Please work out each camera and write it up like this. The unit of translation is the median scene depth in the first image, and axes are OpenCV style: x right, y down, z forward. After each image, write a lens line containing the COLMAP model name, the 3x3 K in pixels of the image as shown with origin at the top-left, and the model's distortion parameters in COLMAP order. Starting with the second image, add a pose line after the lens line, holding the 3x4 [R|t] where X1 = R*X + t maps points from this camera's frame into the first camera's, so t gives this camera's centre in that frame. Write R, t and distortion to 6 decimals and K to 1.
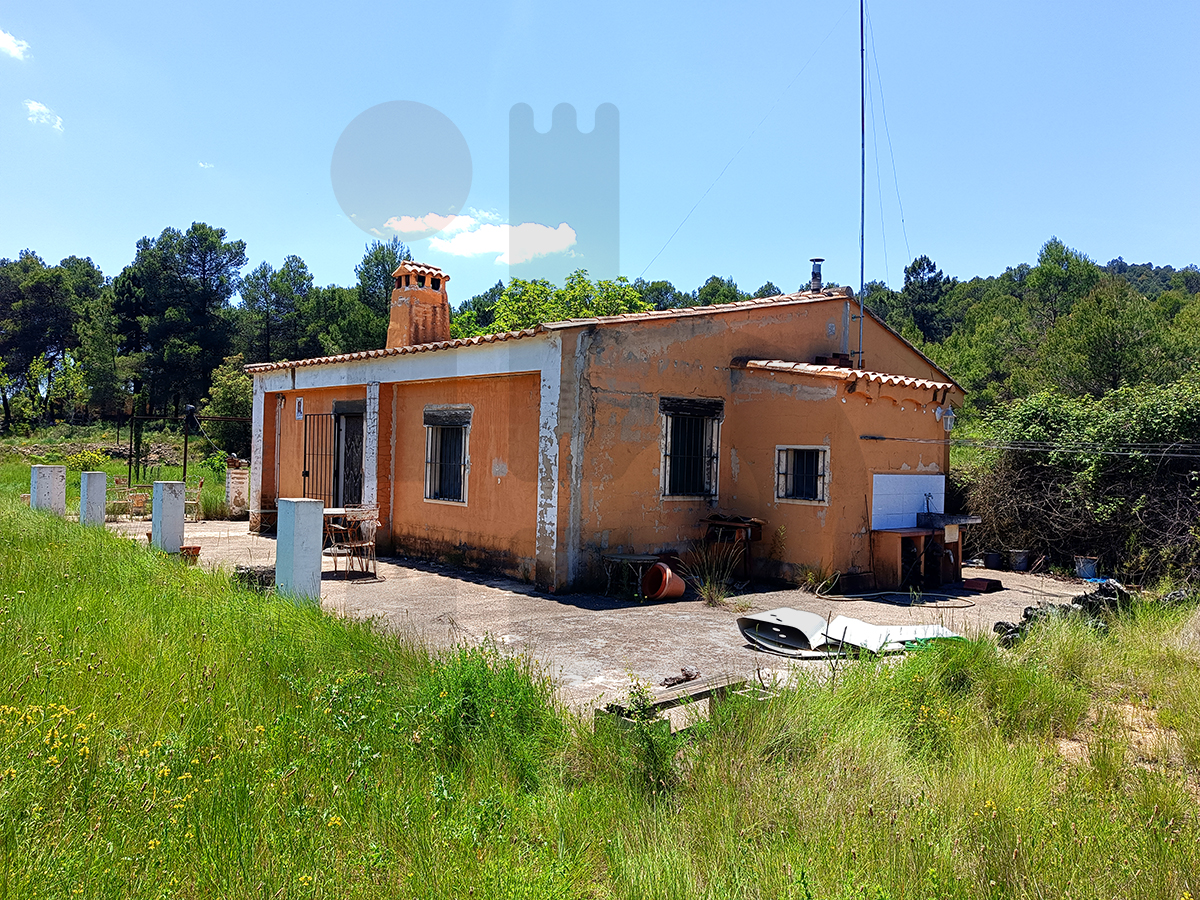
lens RADIAL K [[900.4, 0, 612.9], [0, 900.4, 452.7], [0, 0, 1]] dist [0.095177, -0.181647]
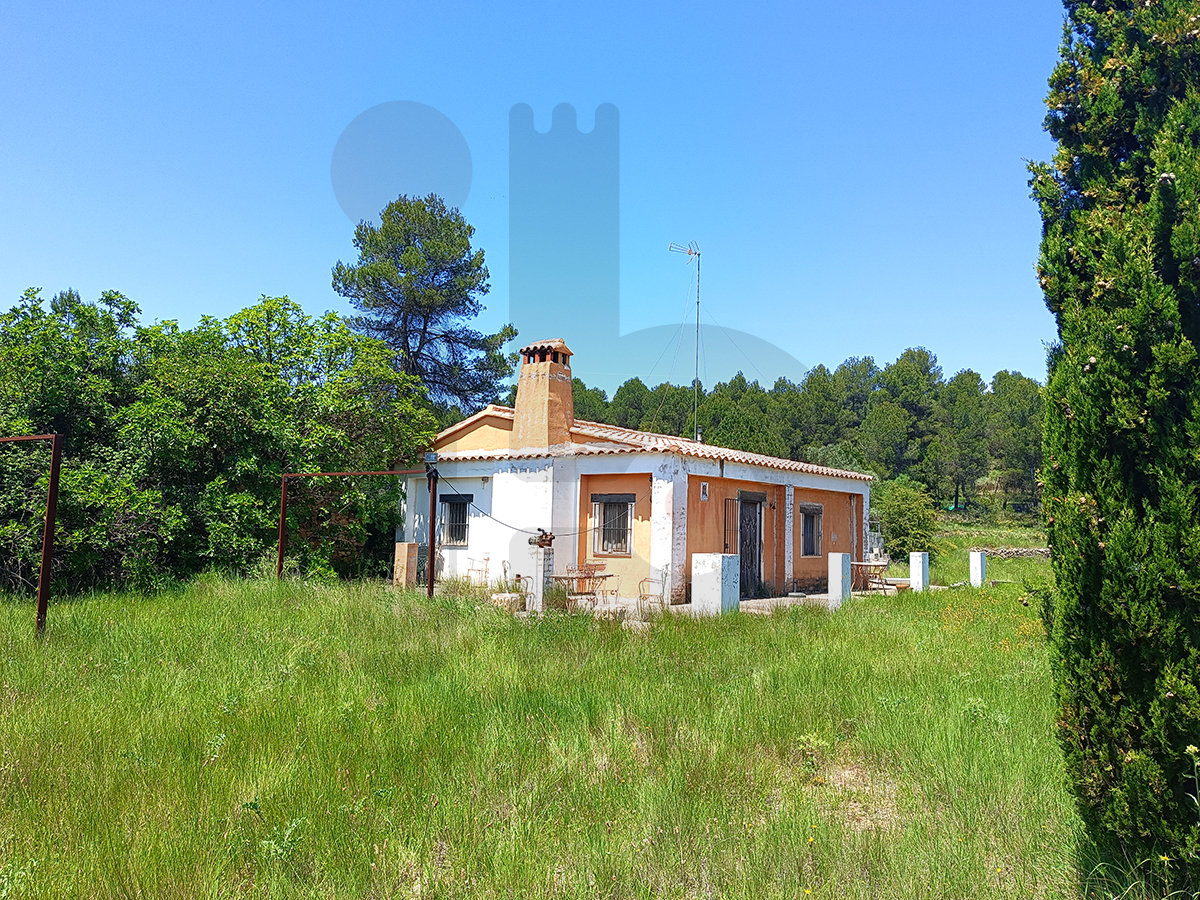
lens RADIAL K [[900.4, 0, 612.9], [0, 900.4, 452.7], [0, 0, 1]] dist [0.095177, -0.181647]
pose [[-0.154730, 0.069175, 0.985532, -1.991862], [-0.017570, 0.997195, -0.072752, -0.014754], [-0.987801, -0.028573, -0.153081, 1.731050]]
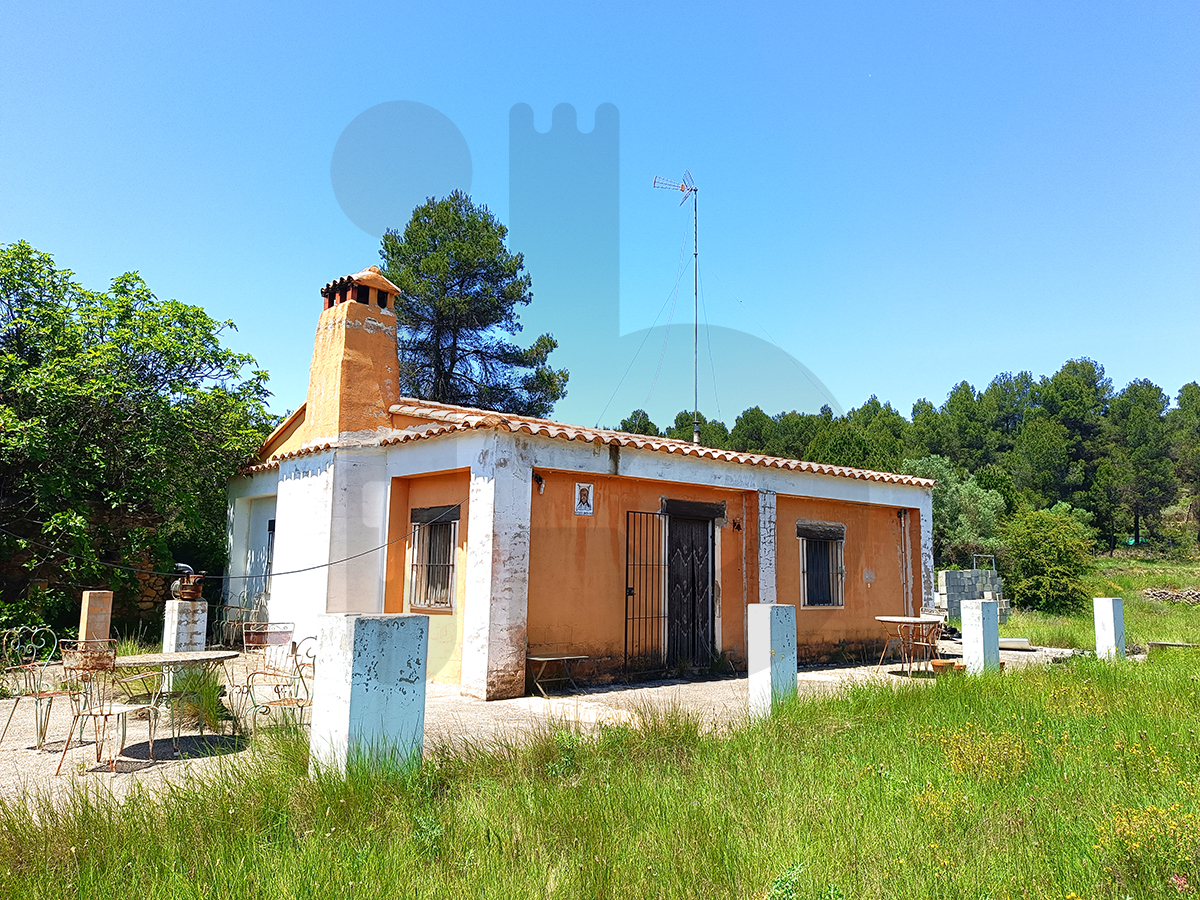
lens RADIAL K [[900.4, 0, 612.9], [0, 900.4, 452.7], [0, 0, 1]] dist [0.095177, -0.181647]
pose [[0.015841, 0.119498, 0.992708, -1.387701], [-0.003533, 0.992833, -0.119457, -0.001219], [-0.999868, -0.001615, 0.016149, 1.285203]]
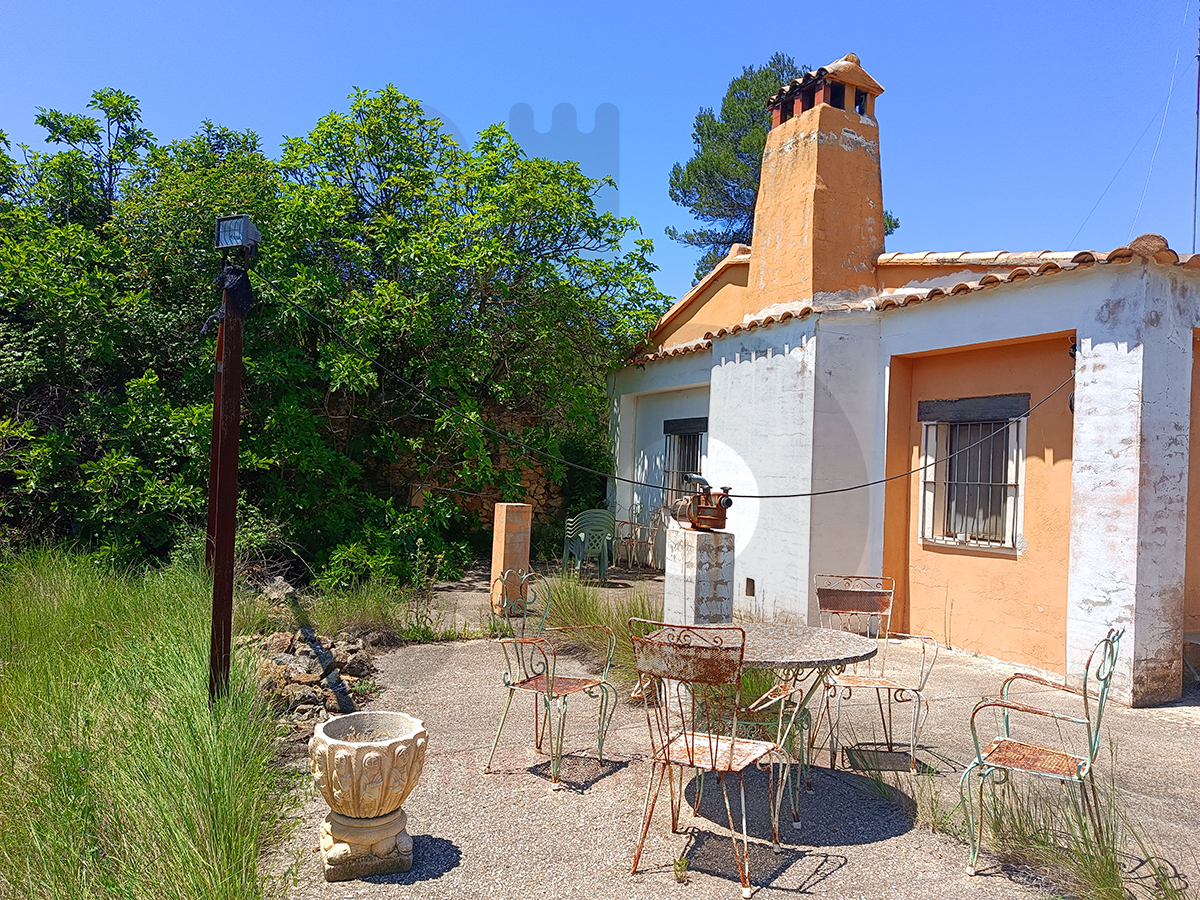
lens RADIAL K [[903.8, 0, 602.9], [0, 903.8, 463.2], [0, 0, 1]] dist [0.003871, -0.000529]
pose [[0.308226, 0.013922, 0.951211, -1.123717], [-0.027221, 0.999613, -0.005810, -0.000725], [-0.950924, -0.024102, 0.308486, 1.536584]]
